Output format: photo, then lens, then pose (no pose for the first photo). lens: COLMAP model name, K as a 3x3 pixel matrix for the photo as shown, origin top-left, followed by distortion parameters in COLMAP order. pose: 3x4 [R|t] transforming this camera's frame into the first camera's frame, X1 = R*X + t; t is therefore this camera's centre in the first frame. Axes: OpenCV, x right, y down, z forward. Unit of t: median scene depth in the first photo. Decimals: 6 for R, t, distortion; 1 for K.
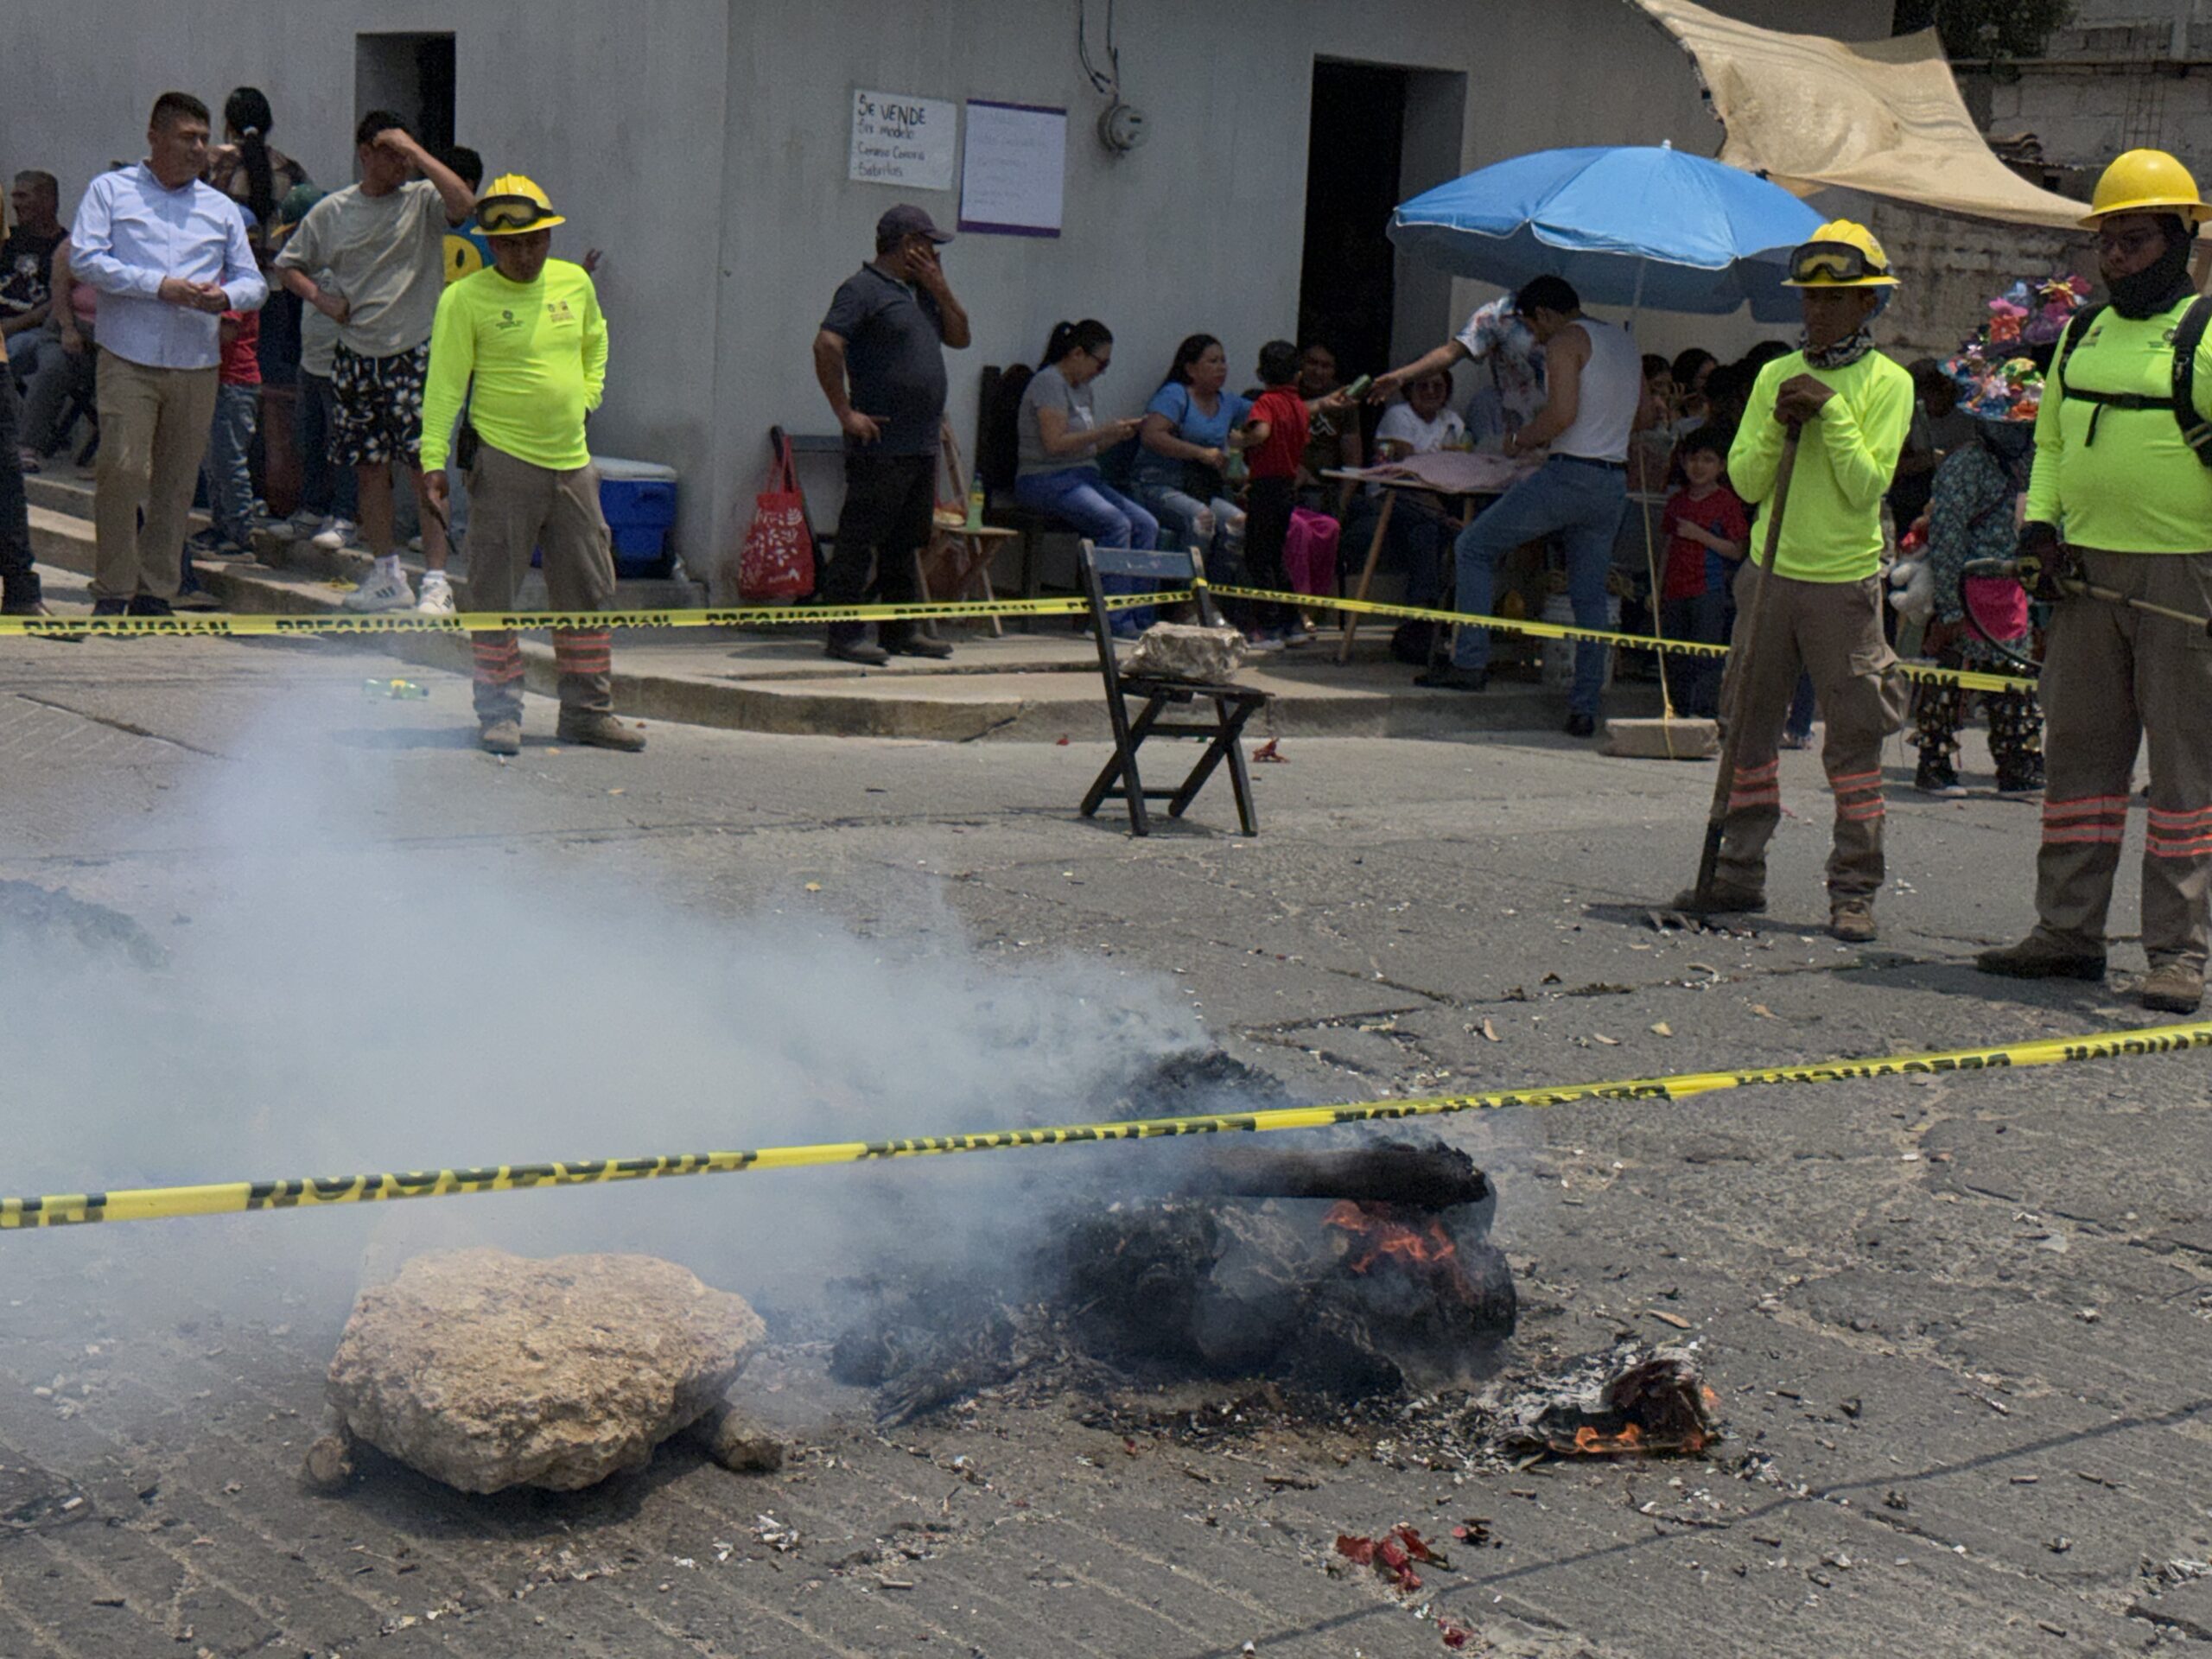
lens RADIAL K [[3412.5, 0, 1105.1], [0, 3412.5, 978.8], [0, 0, 1]] dist [-0.033775, -0.131323]
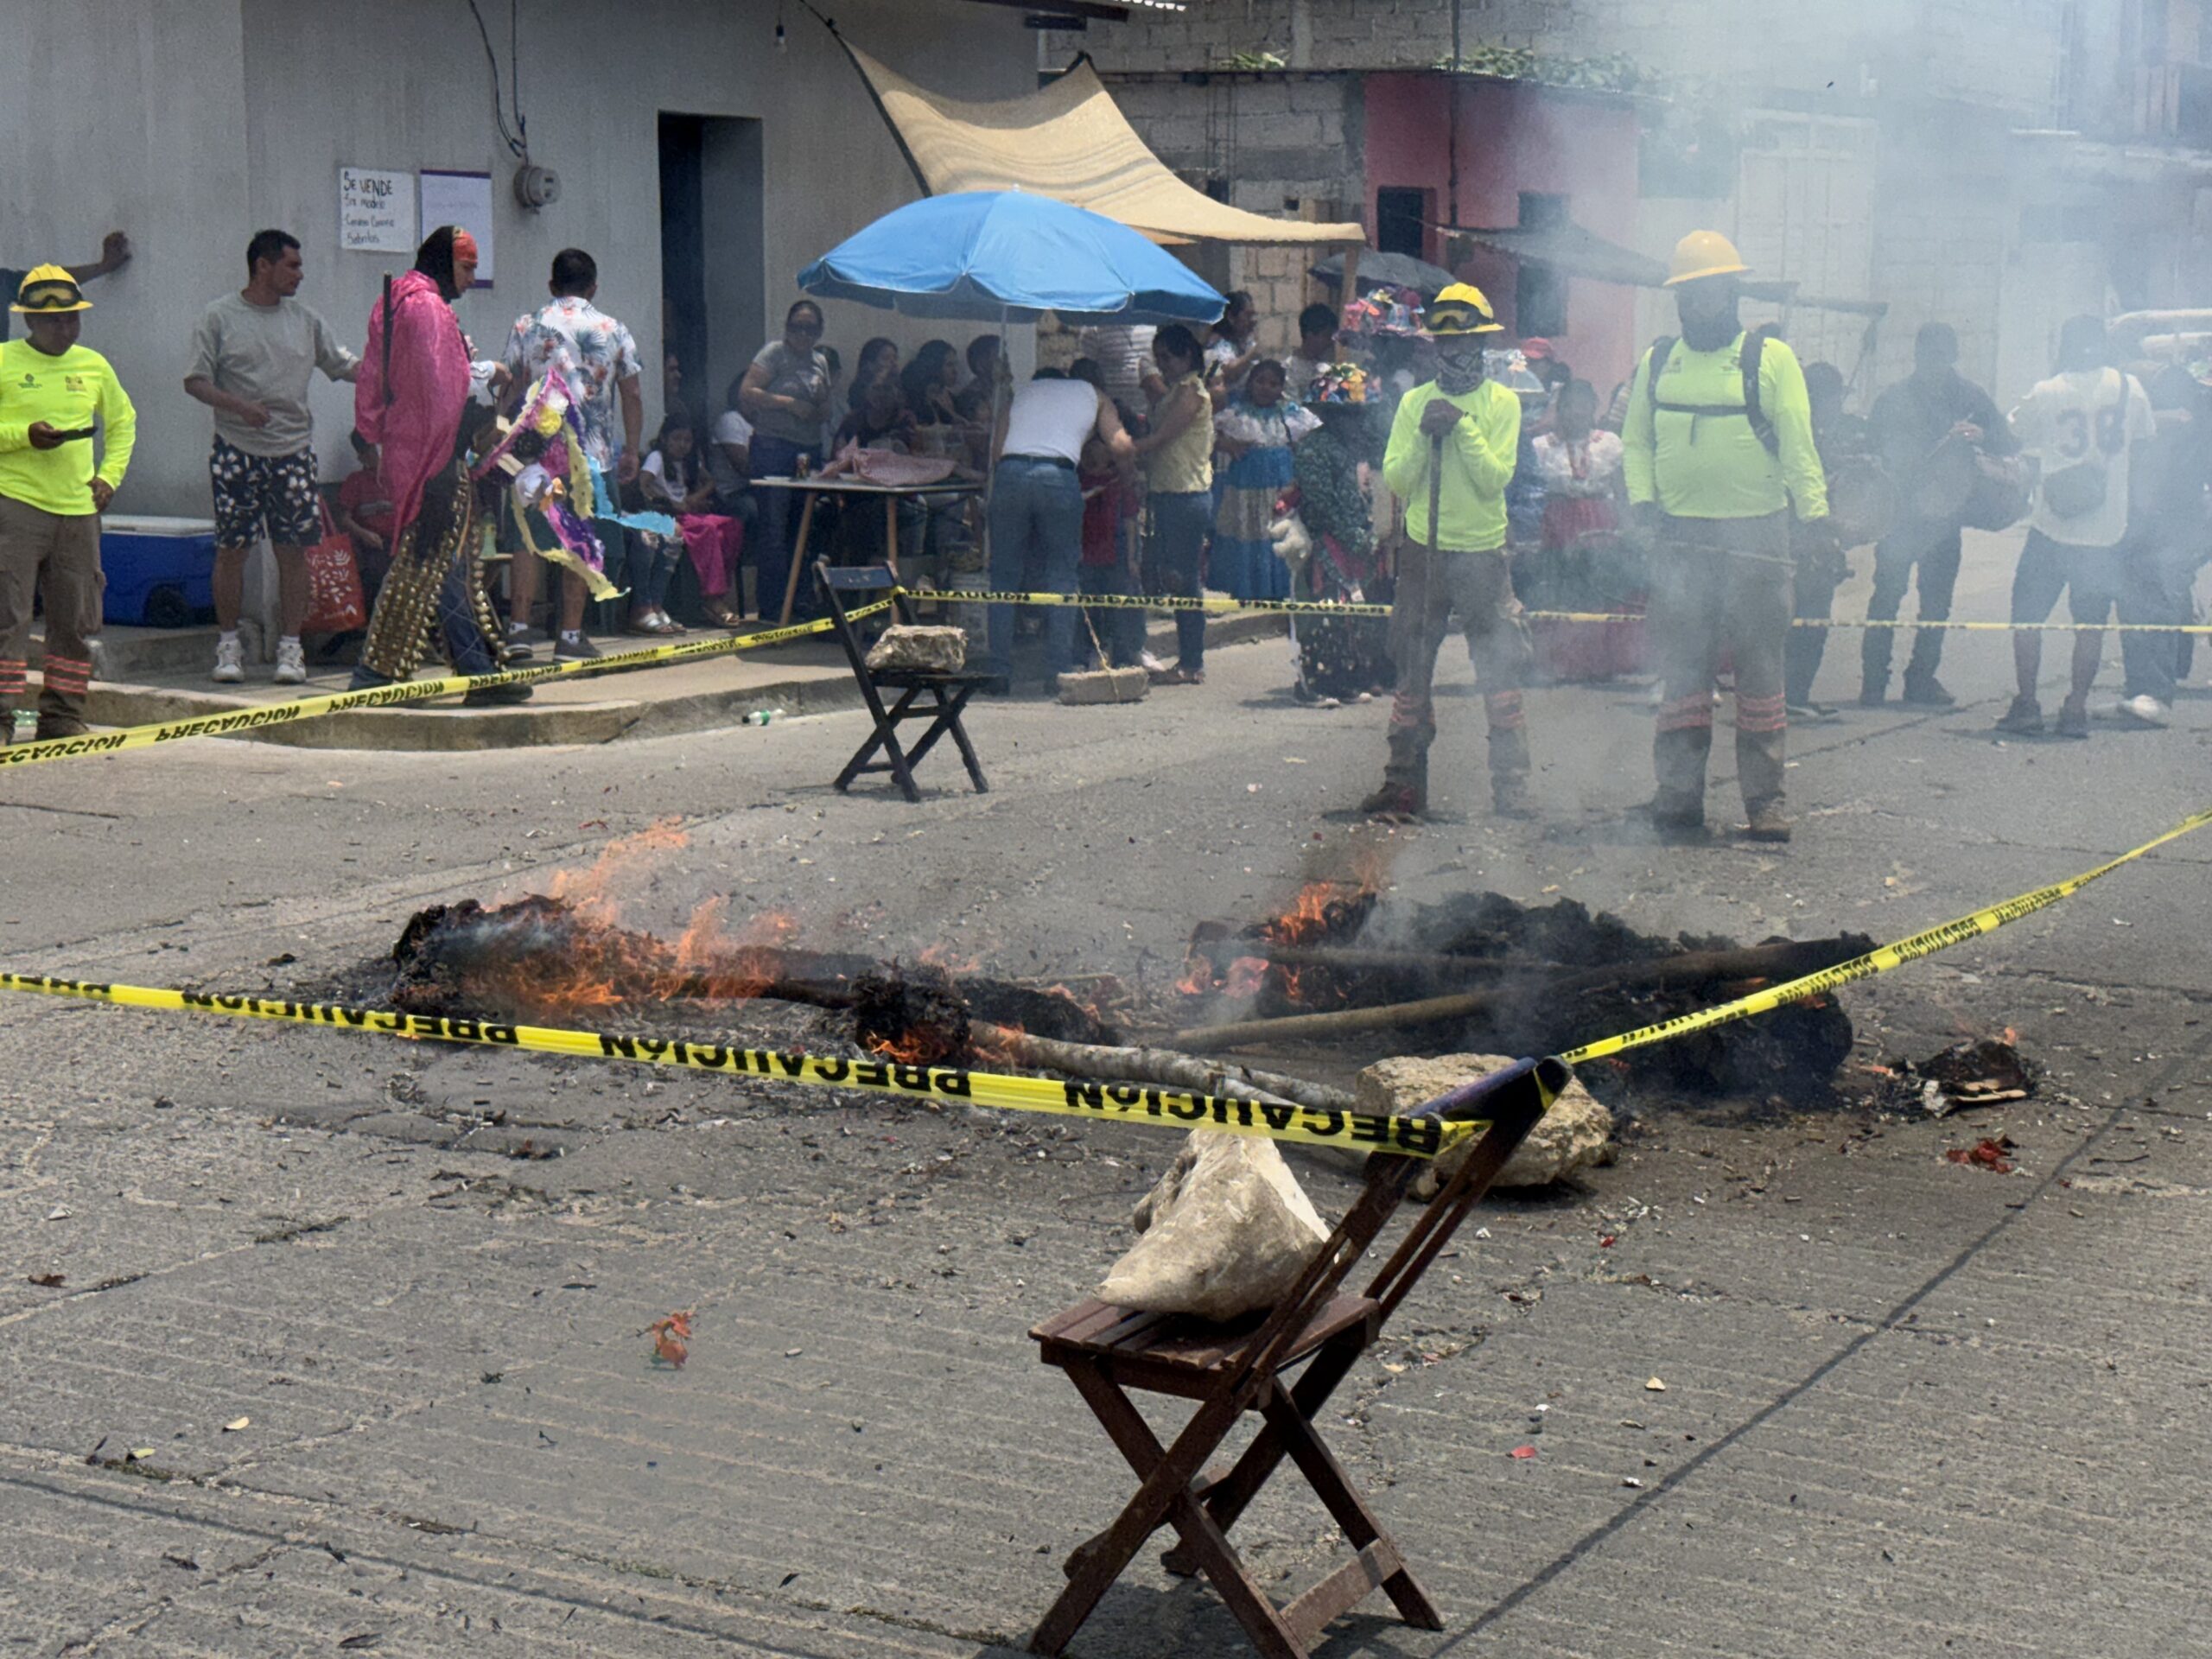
lens RADIAL K [[3711.1, 0, 1106.0], [0, 3711.1, 829.5], [0, 0, 1]] dist [0.004574, -0.286970]
pose [[0.910314, -0.106039, 0.400105, -0.388283], [0.118958, 0.992871, -0.007514, -0.011257], [-0.396456, 0.054436, 0.916439, -0.205962]]
